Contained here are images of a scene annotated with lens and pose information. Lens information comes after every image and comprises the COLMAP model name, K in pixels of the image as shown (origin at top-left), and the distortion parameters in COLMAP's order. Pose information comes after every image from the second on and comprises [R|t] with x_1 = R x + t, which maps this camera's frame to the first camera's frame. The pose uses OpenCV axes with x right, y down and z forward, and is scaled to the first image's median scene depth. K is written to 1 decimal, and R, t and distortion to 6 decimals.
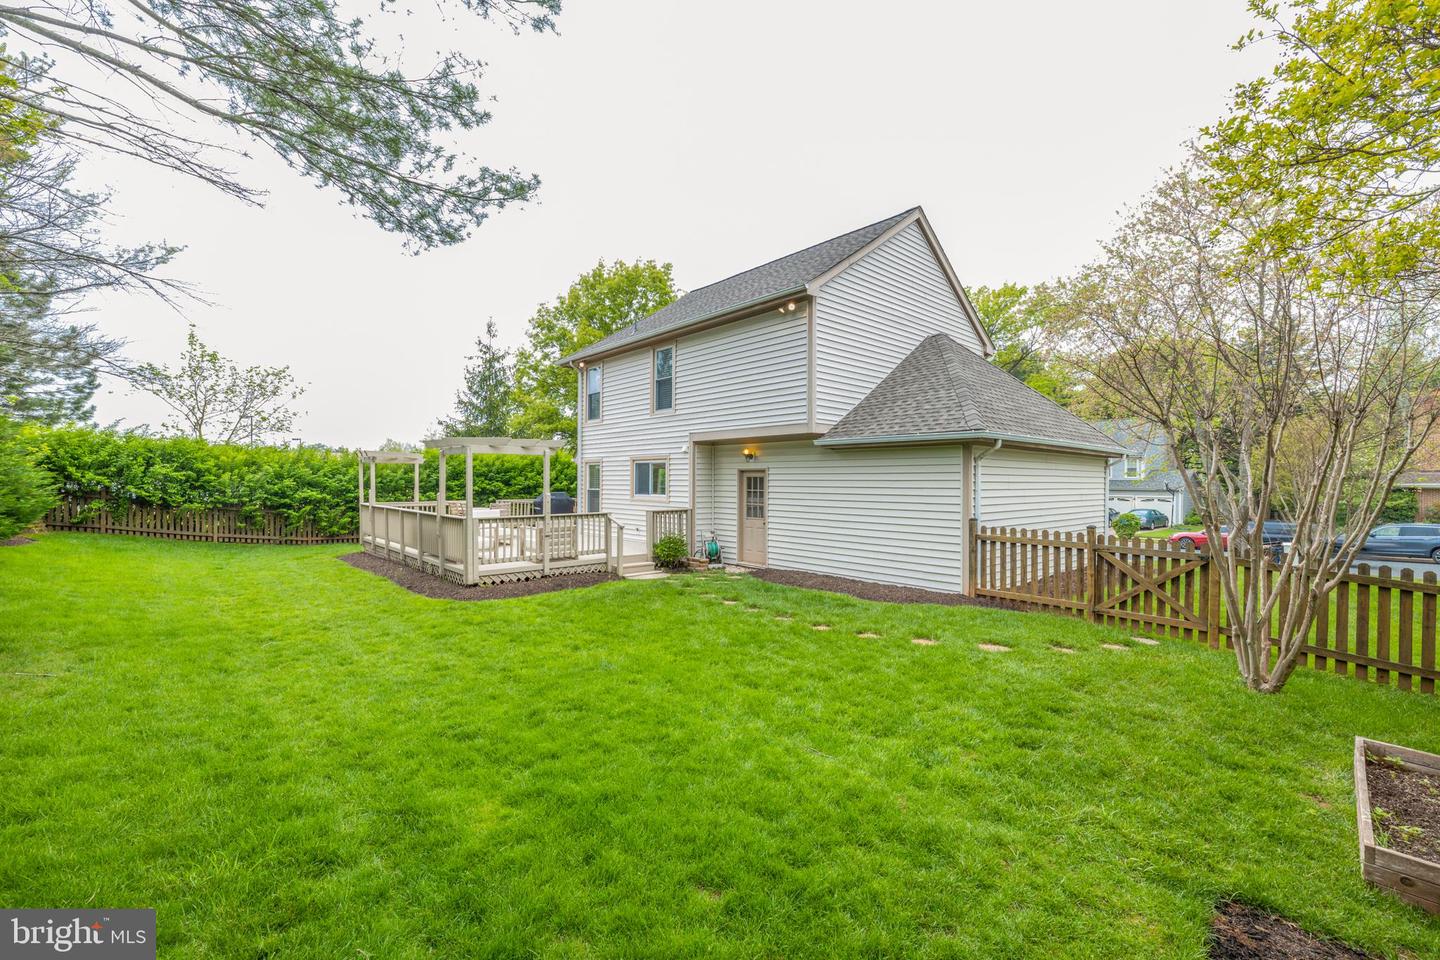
lens RADIAL K [[598.8, 0, 718.5], [0, 598.8, 481.6], [0, 0, 1]] dist [0.000934, 0.000100]
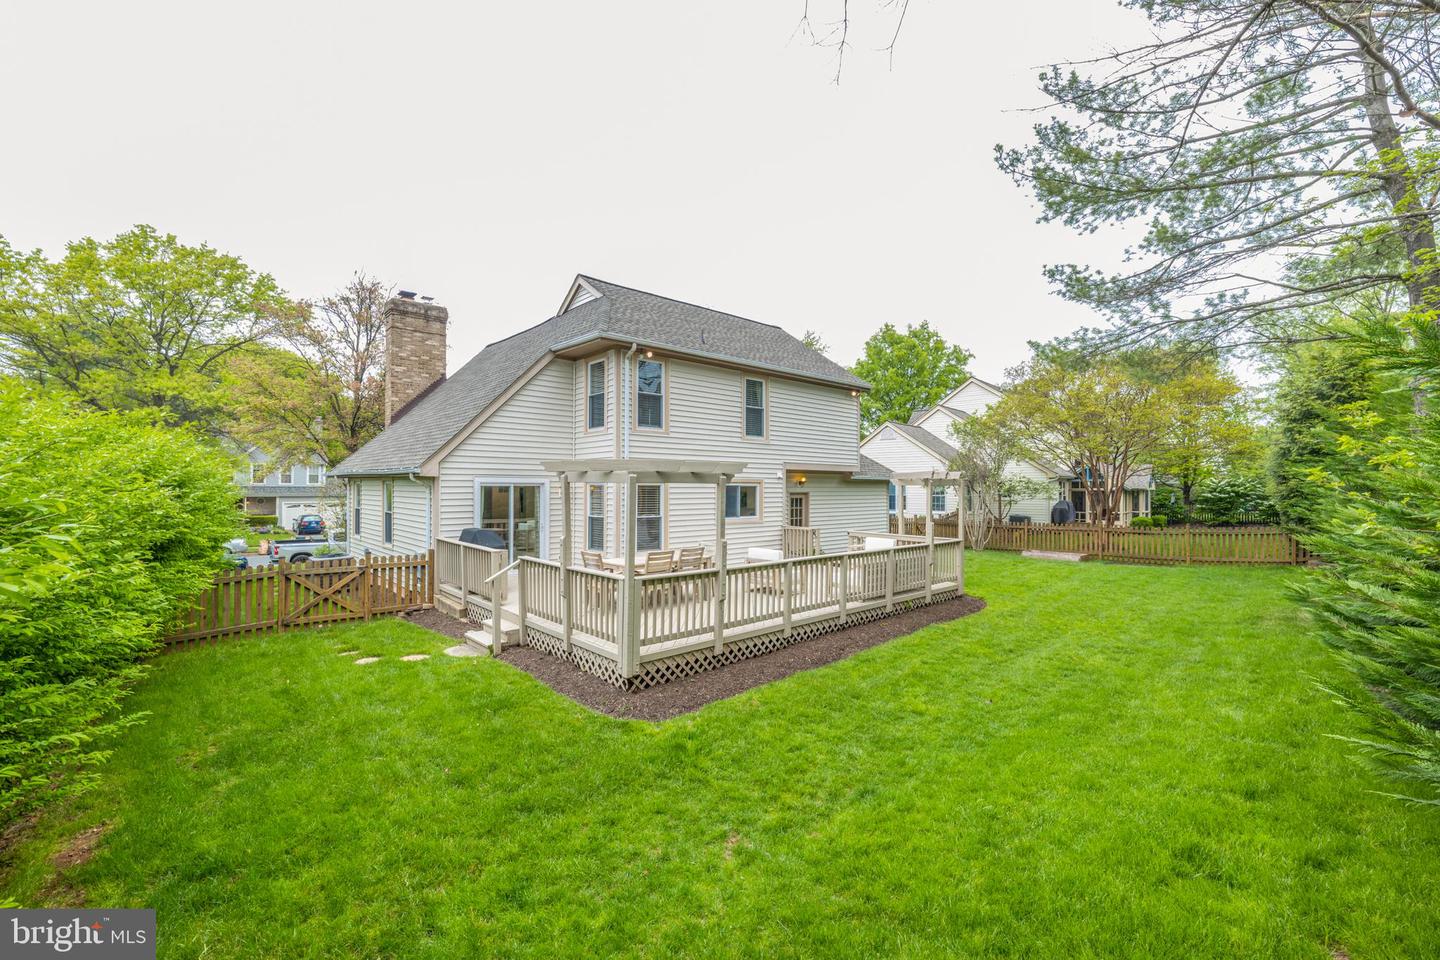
lens RADIAL K [[598.8, 0, 718.5], [0, 598.8, 481.6], [0, 0, 1]] dist [0.000934, 0.000100]
pose [[-0.006442, 0.007194, 0.999953, -1.214172], [-0.001738, 0.999973, -0.007205, -0.032892], [-0.999978, -0.001785, -0.006429, 1.117741]]
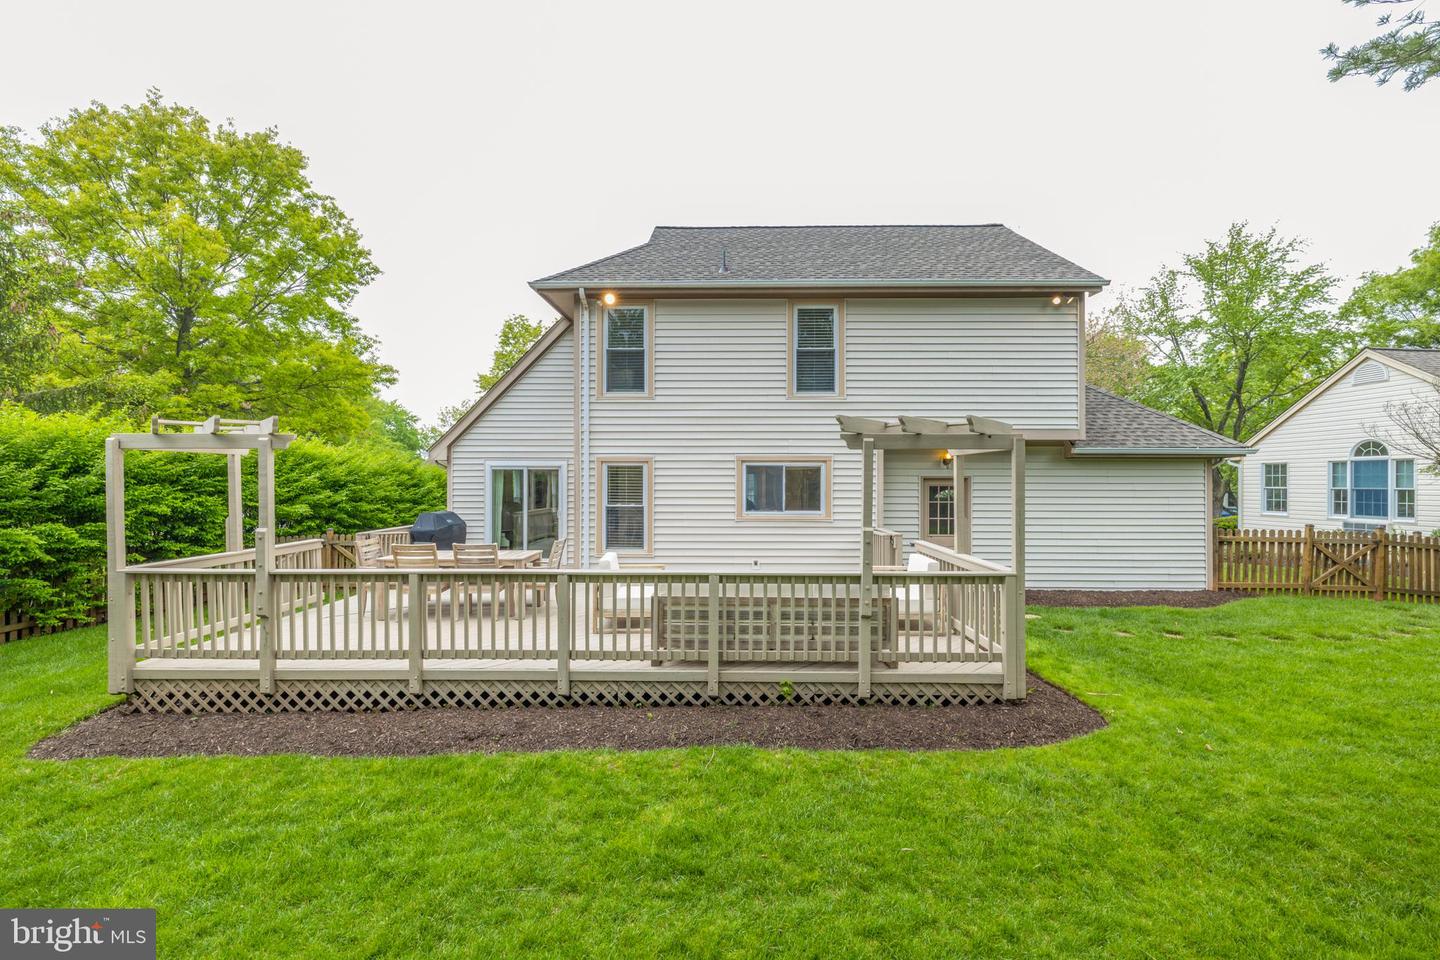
lens RADIAL K [[600.4, 0, 723.3], [0, 600.4, 485.5], [0, 0, 1]] dist [0.002072, 0.000149]
pose [[0.671692, -0.002155, 0.740827, -0.731966], [0.000930, 0.999997, 0.002066, -0.010151], [-0.740830, -0.000699, 0.671693, 0.622514]]
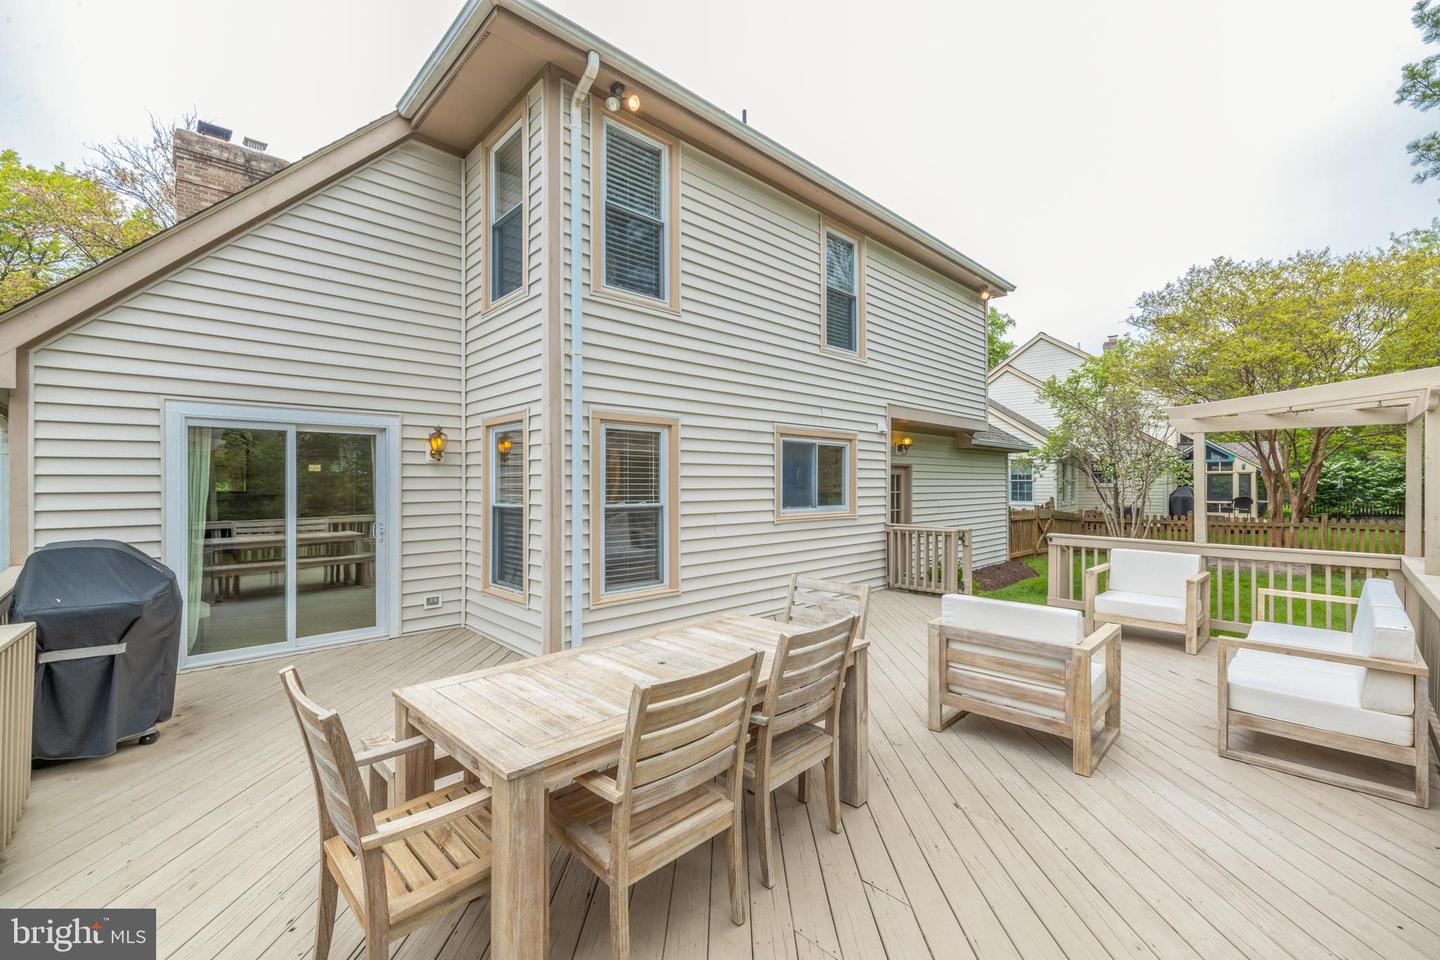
lens RADIAL K [[598.8, 0, 718.5], [0, 598.8, 481.6], [0, 0, 1]] dist [0.000934, 0.000100]
pose [[-0.034859, 0.002154, 0.999390, -0.659021], [0.003781, 0.999991, -0.002023, 0.001664], [-0.999385, 0.003708, -0.034867, 1.180075]]
